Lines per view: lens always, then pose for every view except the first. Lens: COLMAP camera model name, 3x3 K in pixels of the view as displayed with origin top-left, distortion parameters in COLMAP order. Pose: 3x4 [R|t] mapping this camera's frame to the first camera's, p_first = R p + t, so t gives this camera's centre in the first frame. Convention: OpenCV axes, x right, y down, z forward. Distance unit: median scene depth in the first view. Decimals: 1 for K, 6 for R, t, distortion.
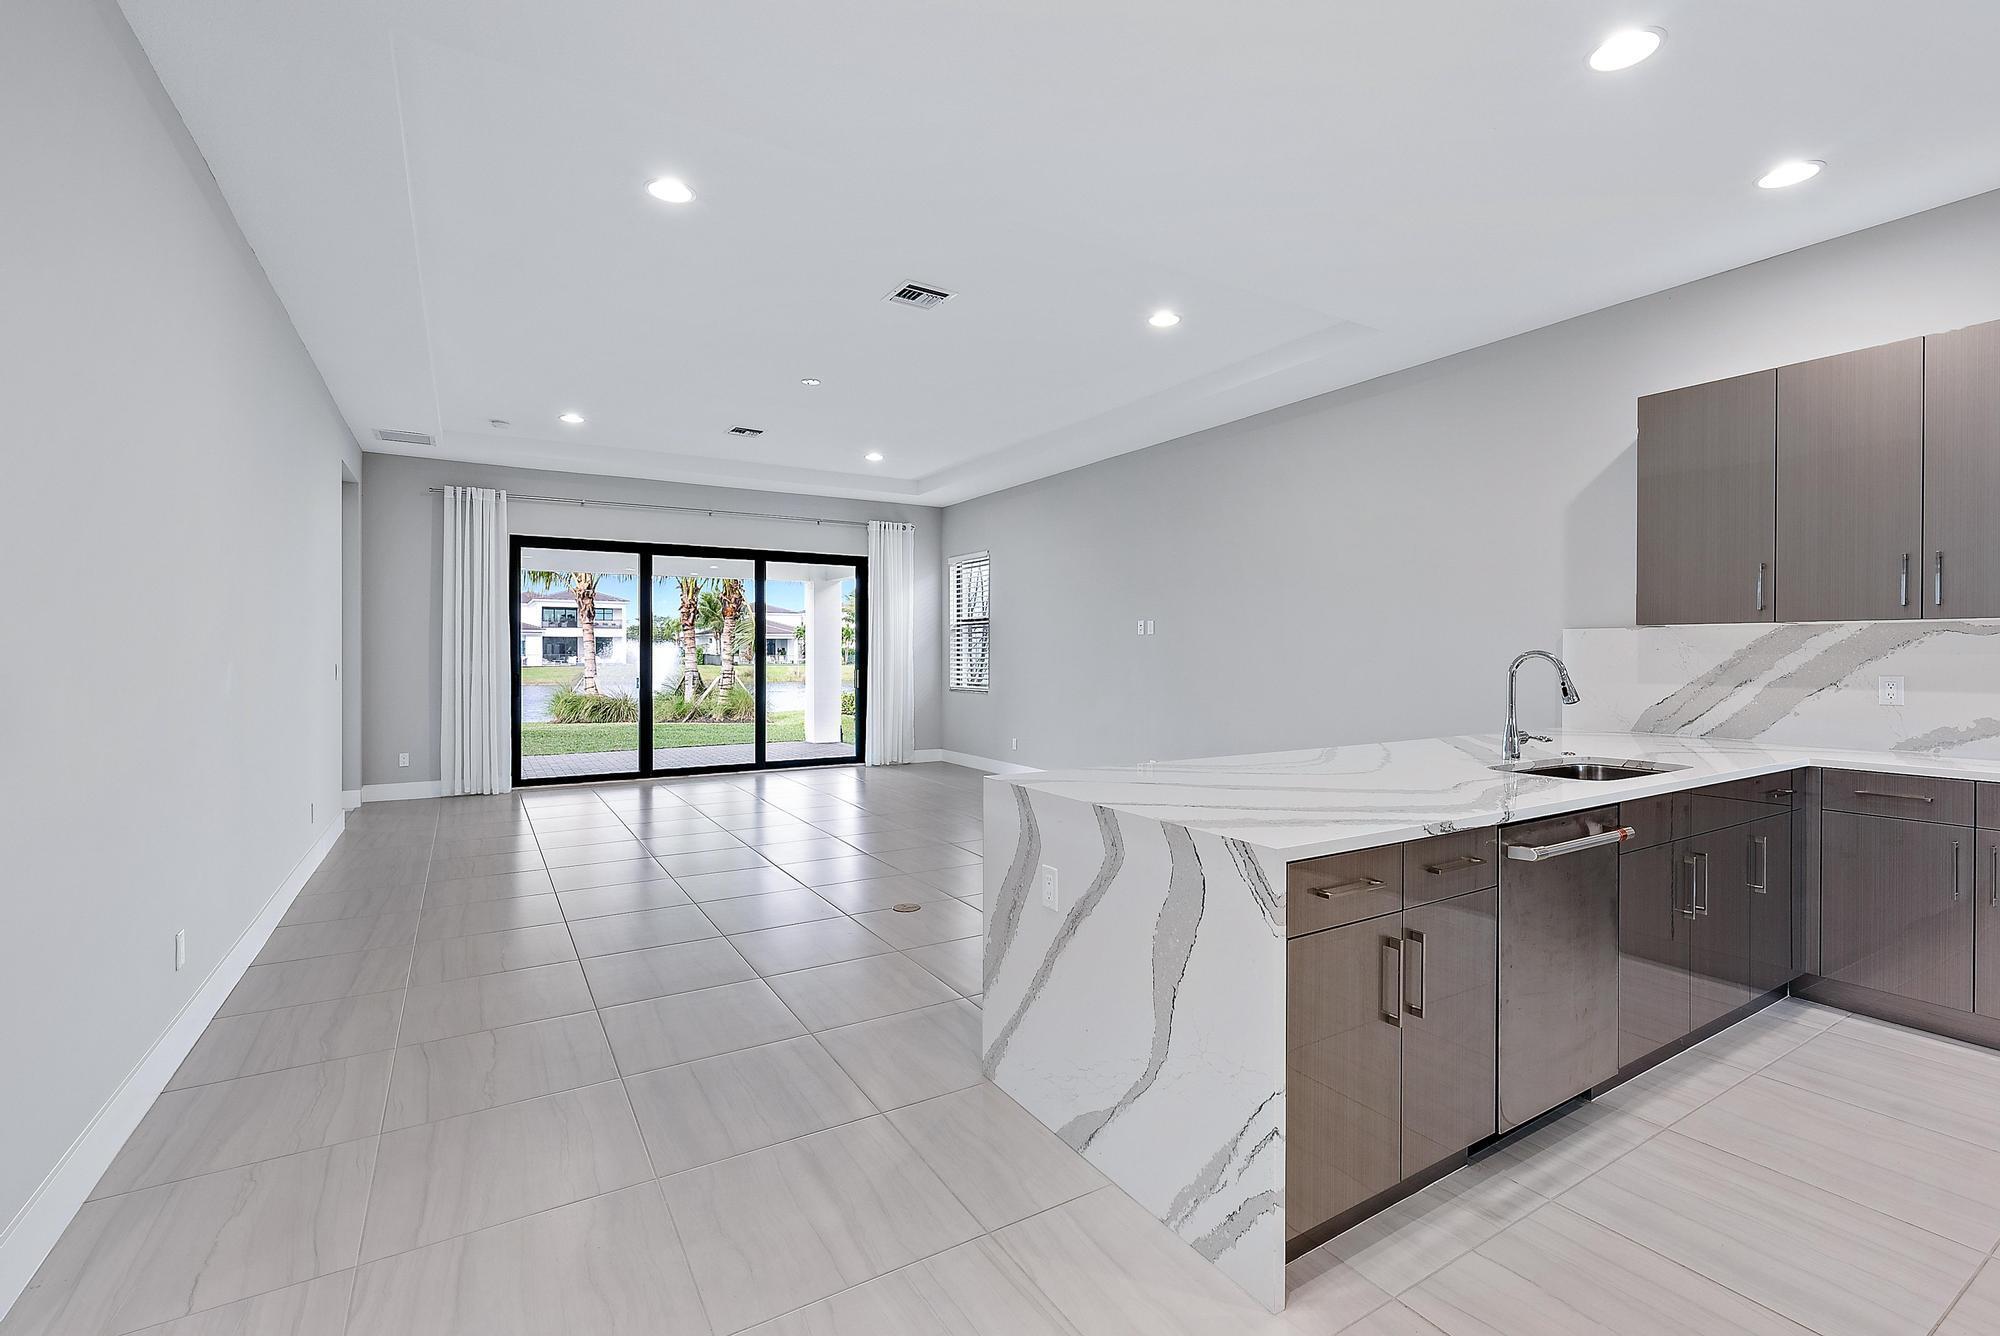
lens RADIAL K [[878.1, 0, 1009.0], [0, 878.1, 654.2], [0, 0, 1]] dist [-0.000546, 0.000154]
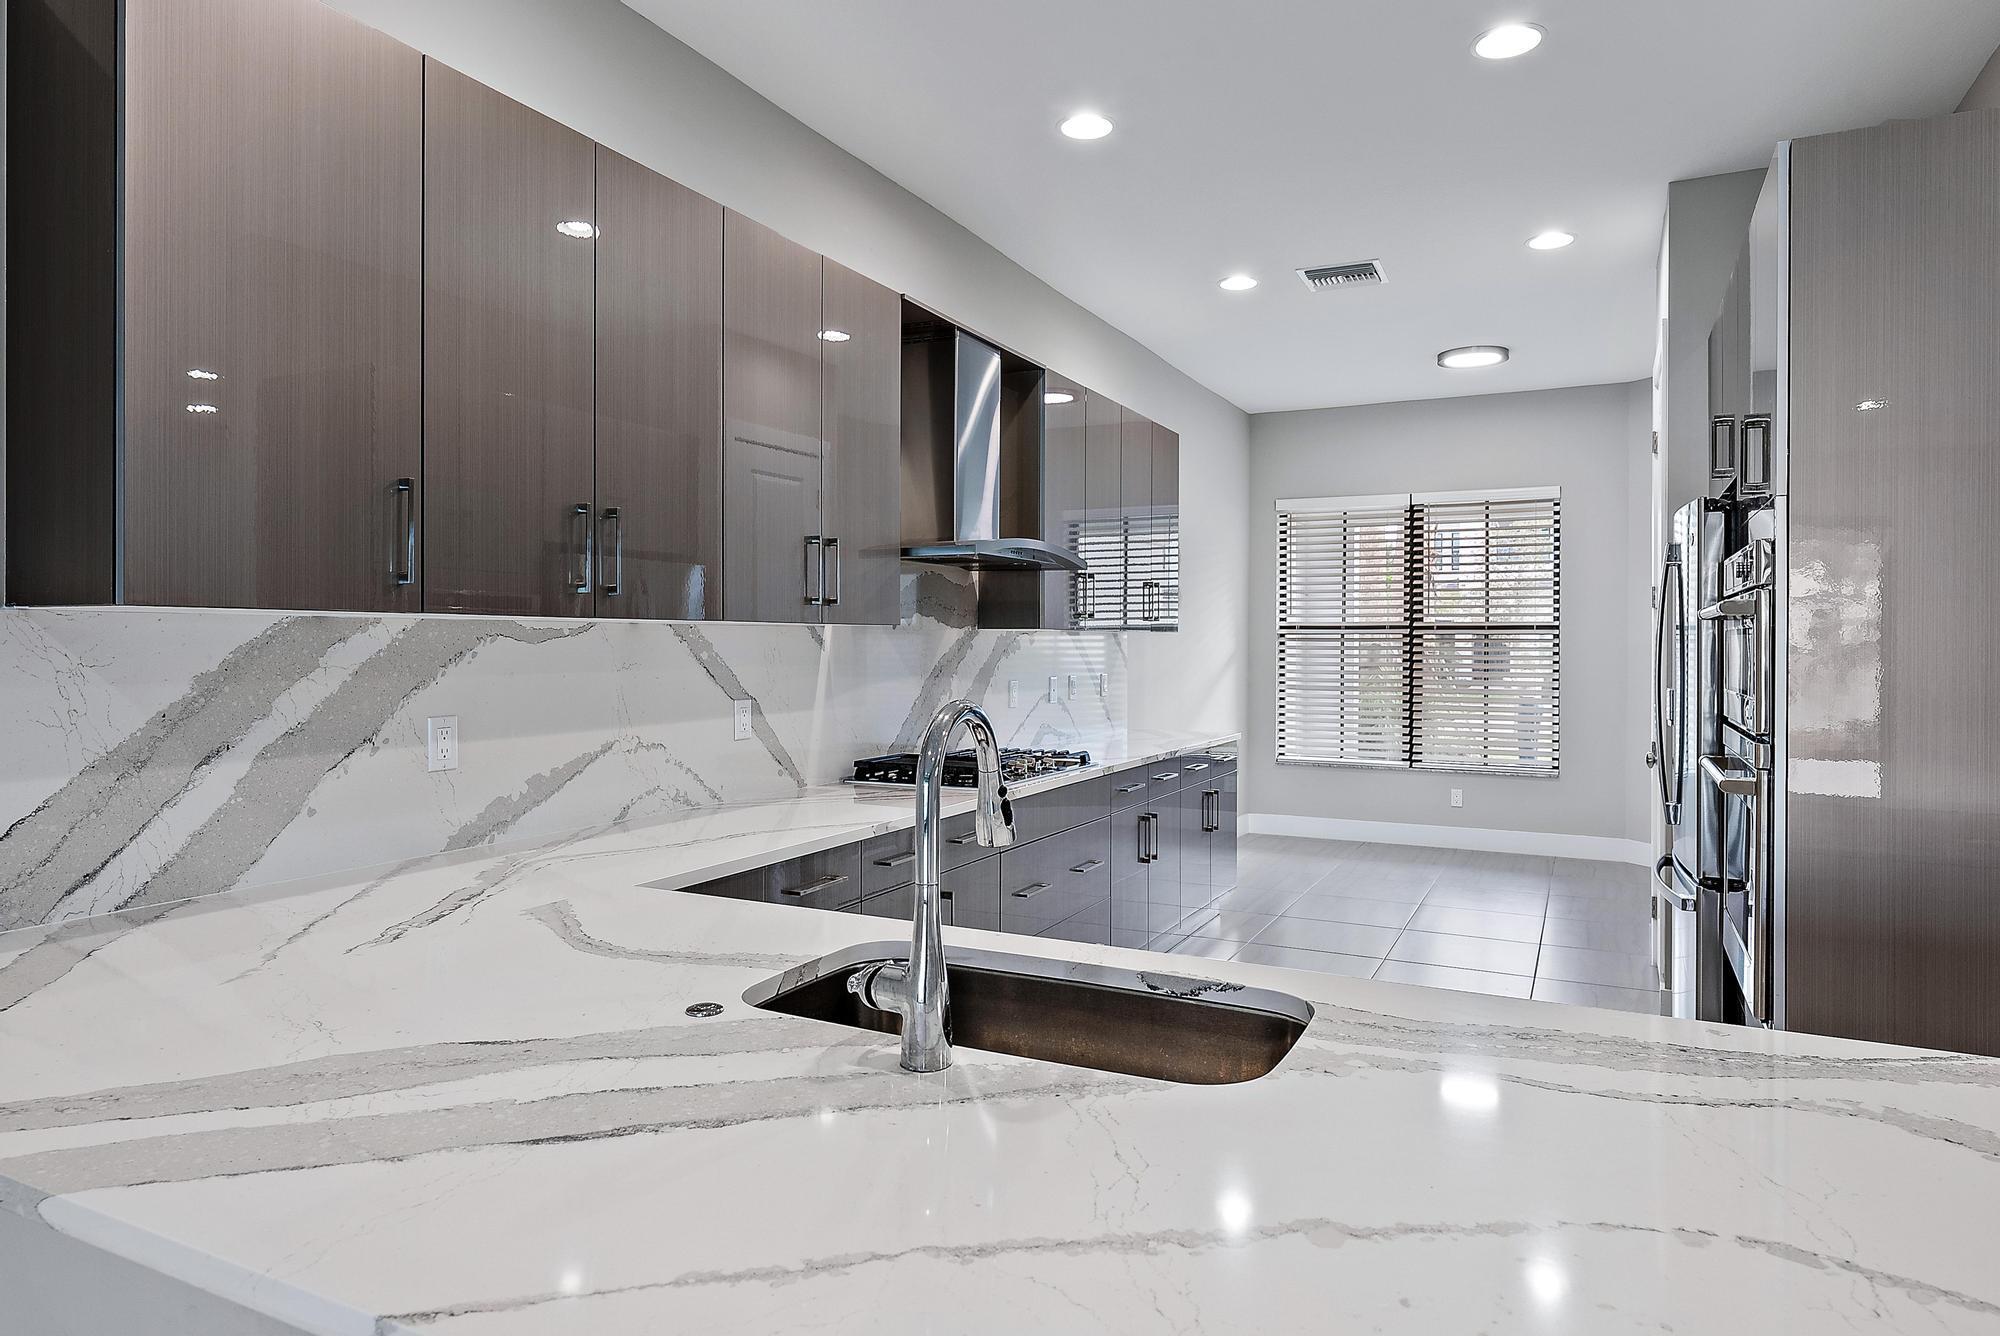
lens RADIAL K [[1210.5, 0, 1006.7], [0, 1210.5, 648.1], [0, 0, 1]] dist [0.008955, 0.003800]
pose [[-0.541636, -0.007324, 0.840581, 0.071572], [-0.000779, 0.999966, 0.008211, -0.009409], [-0.840613, 0.003793, -0.541623, 0.433631]]
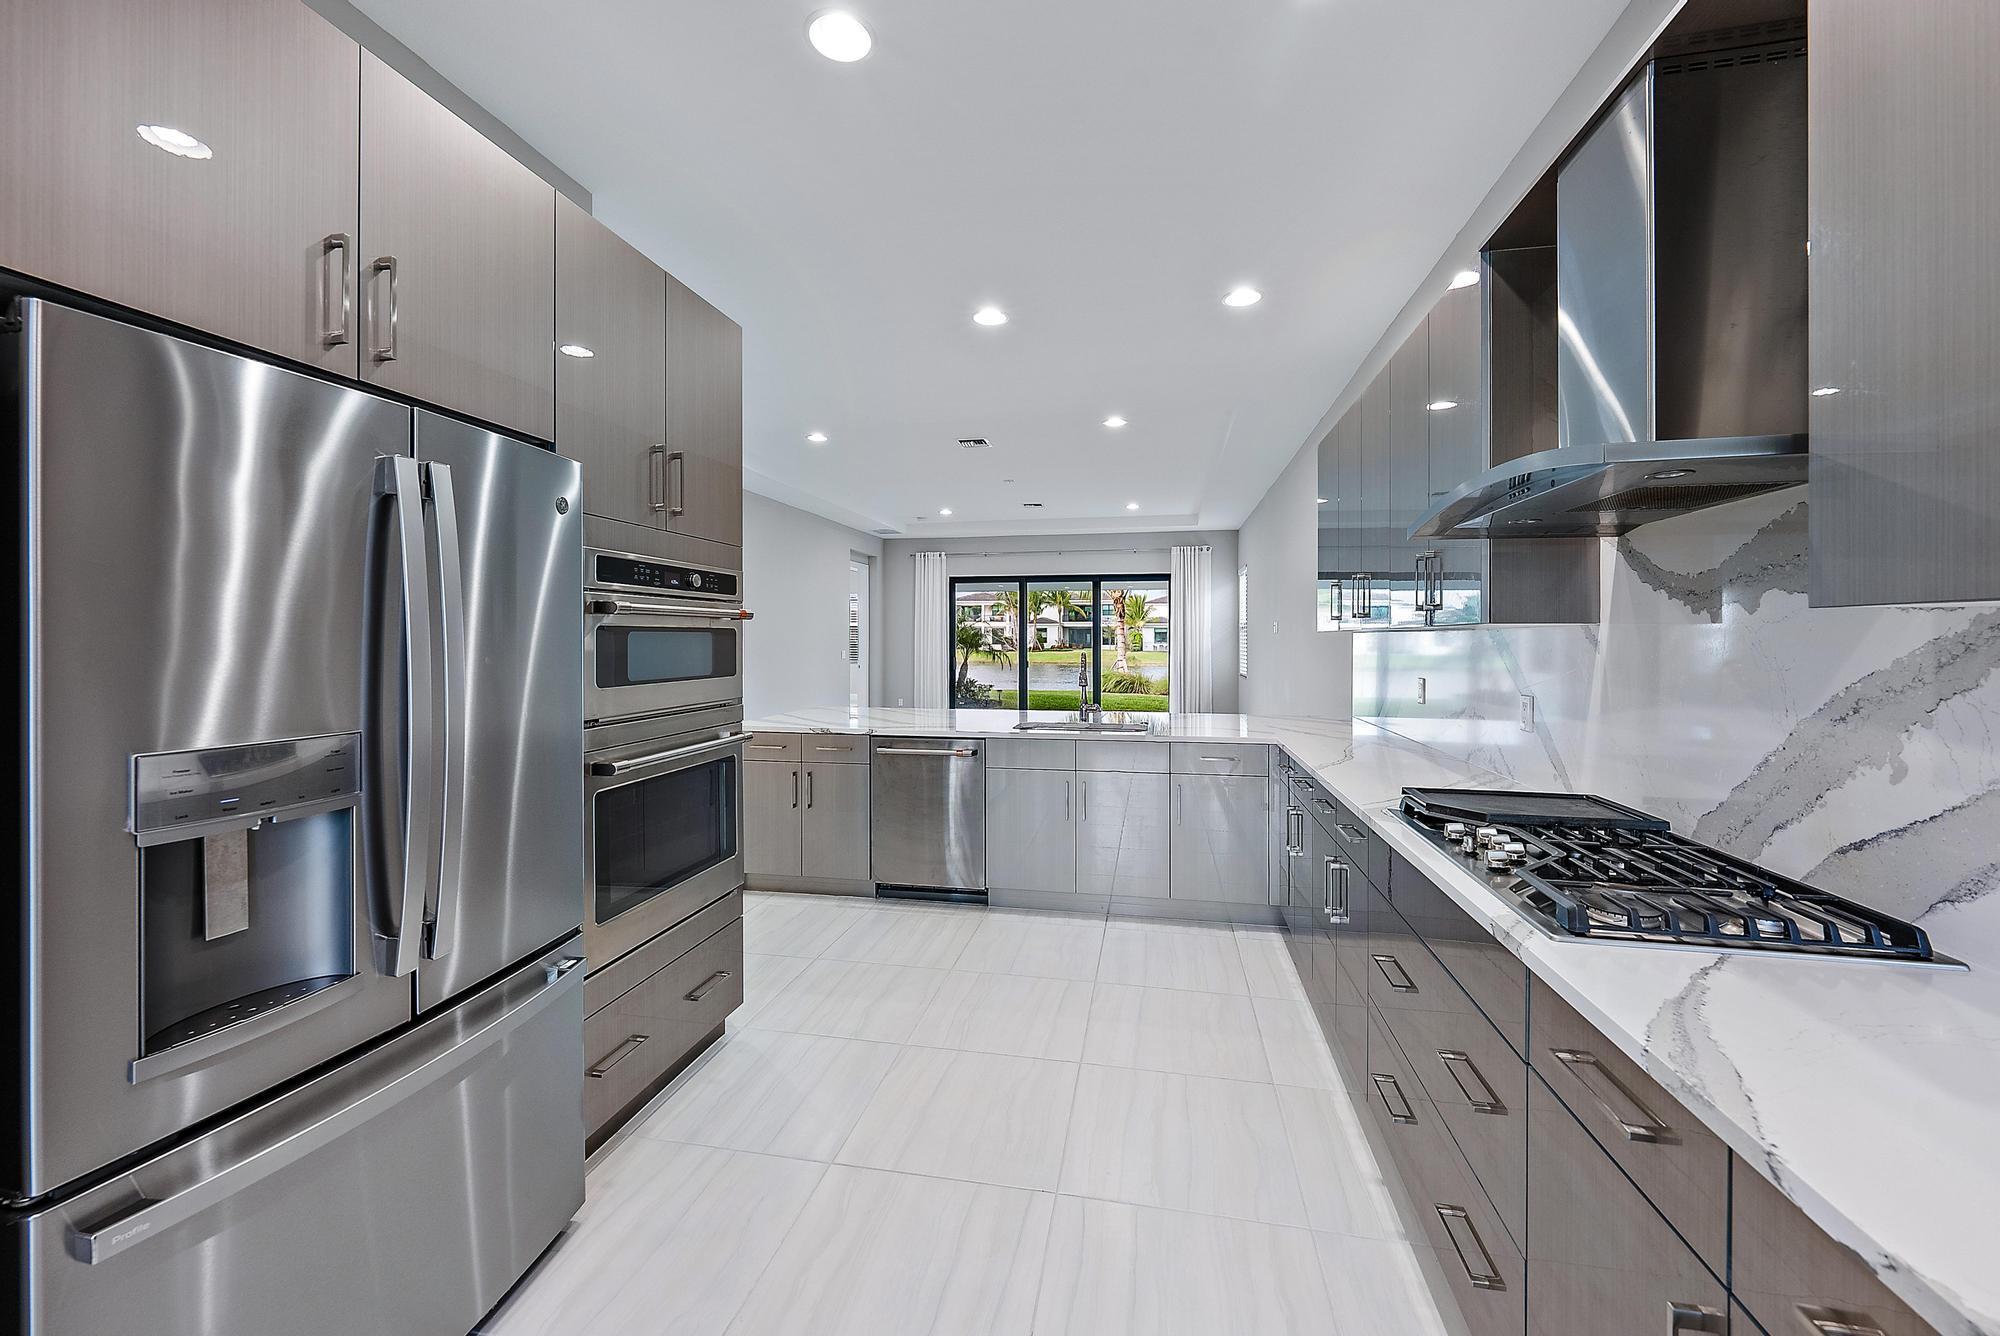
lens RADIAL K [[759.6, 0, 1003.4], [0, 759.6, 637.6], [0, 0, 1]] dist [0.004210, -0.000015]
pose [[0.737321, -0.001244, -0.675542, 0.493740], [-0.002778, 0.999984, -0.004873, -0.007963], [0.675537, 0.005469, 0.737306, -0.033308]]
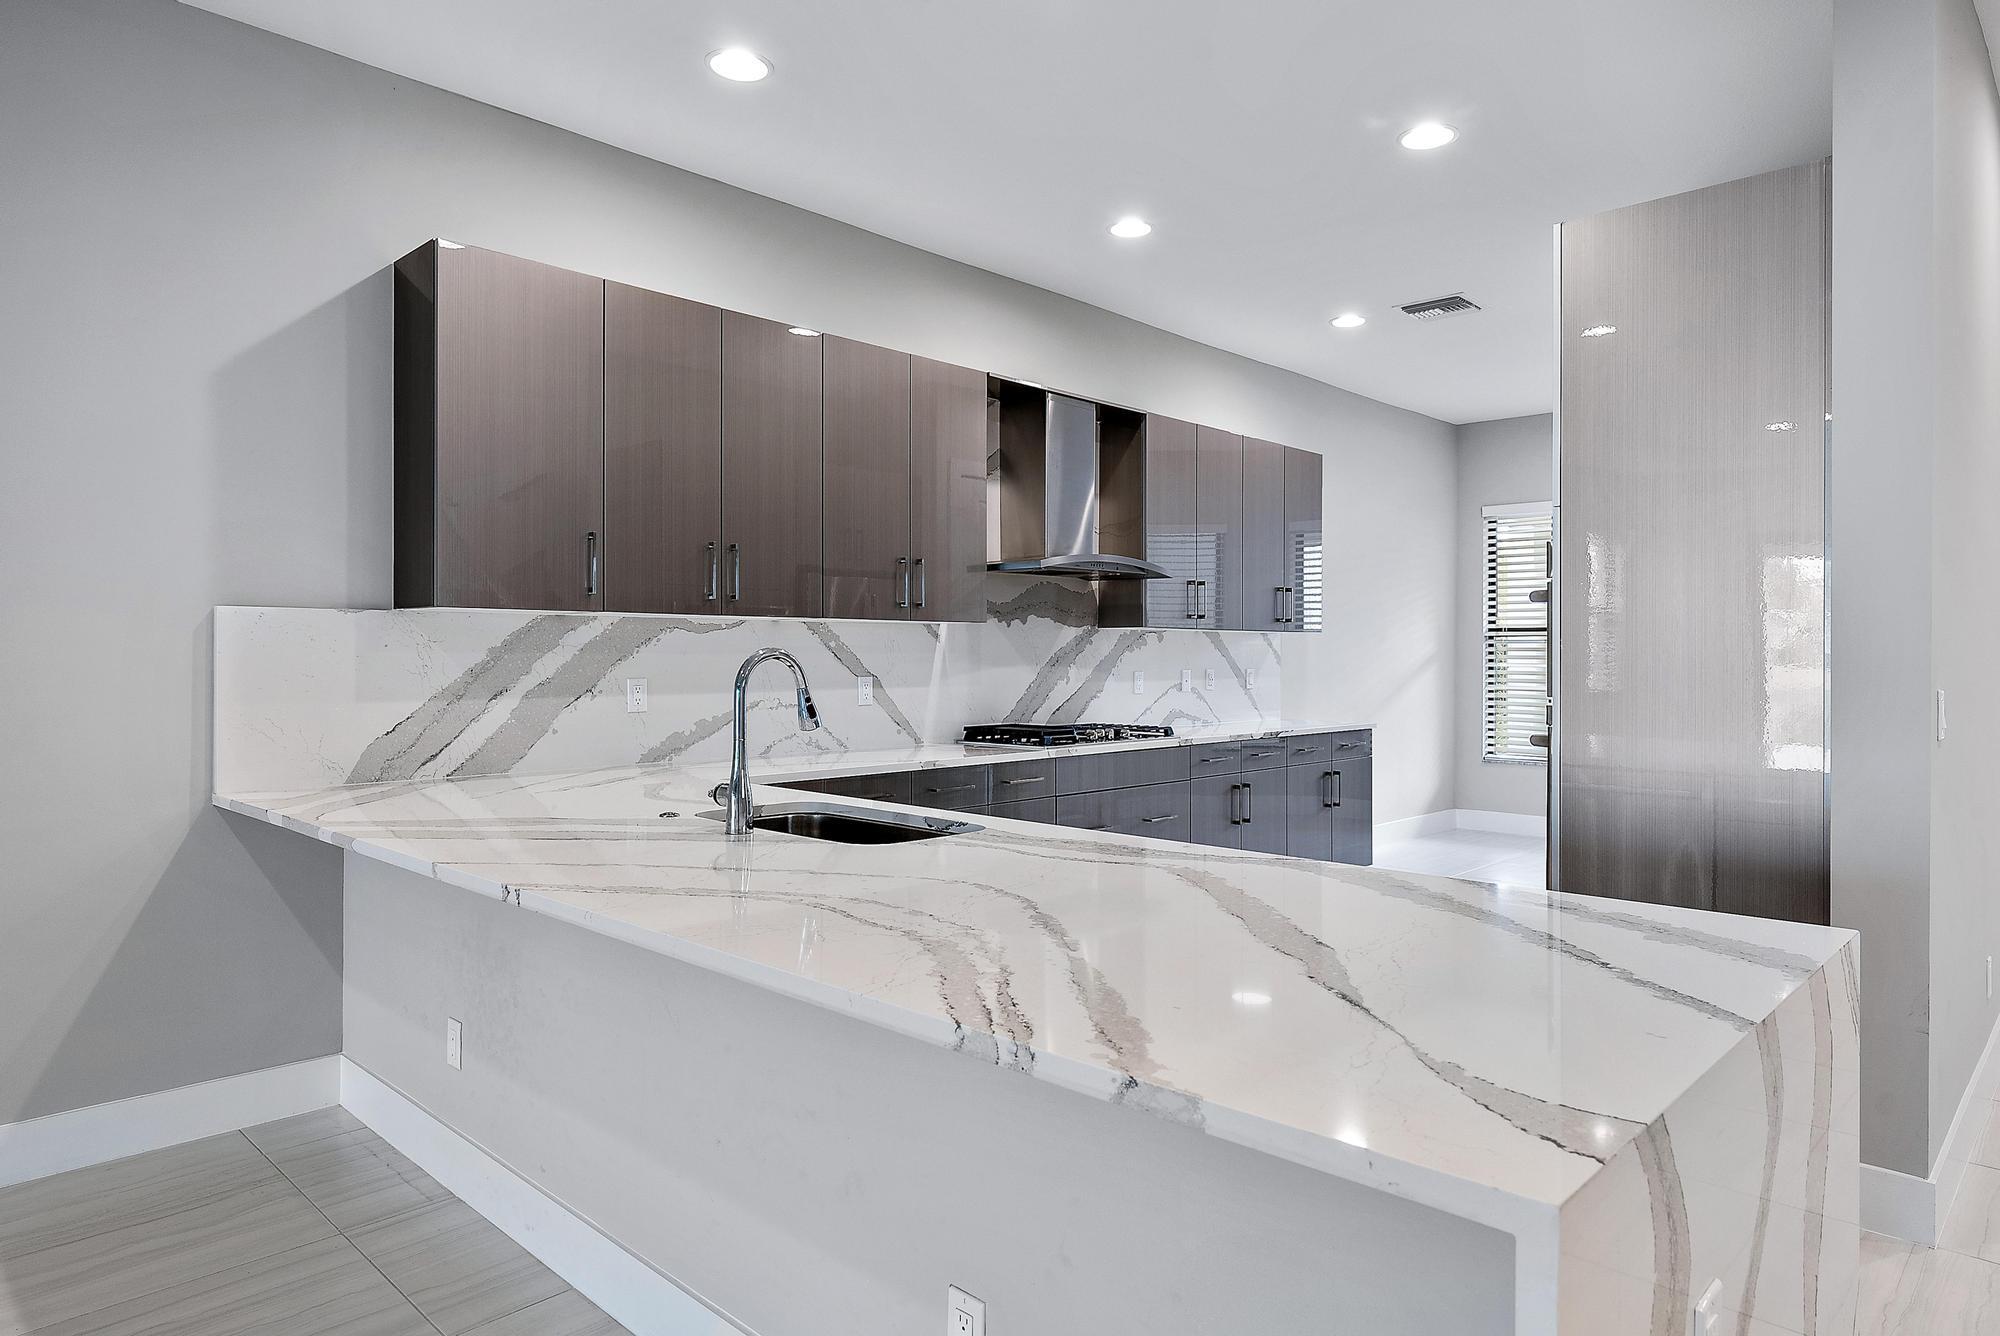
lens RADIAL K [[1210.5, 0, 1000.1], [0, 1210.5, 660.3], [0, 0, 1]] dist [0.008955, 0.003800]
pose [[-0.259363, -0.005528, 0.965764, -0.093420], [0.001661, 0.999980, 0.006170, 0.000084], [-0.965778, 0.003204, -0.259349, 0.375570]]
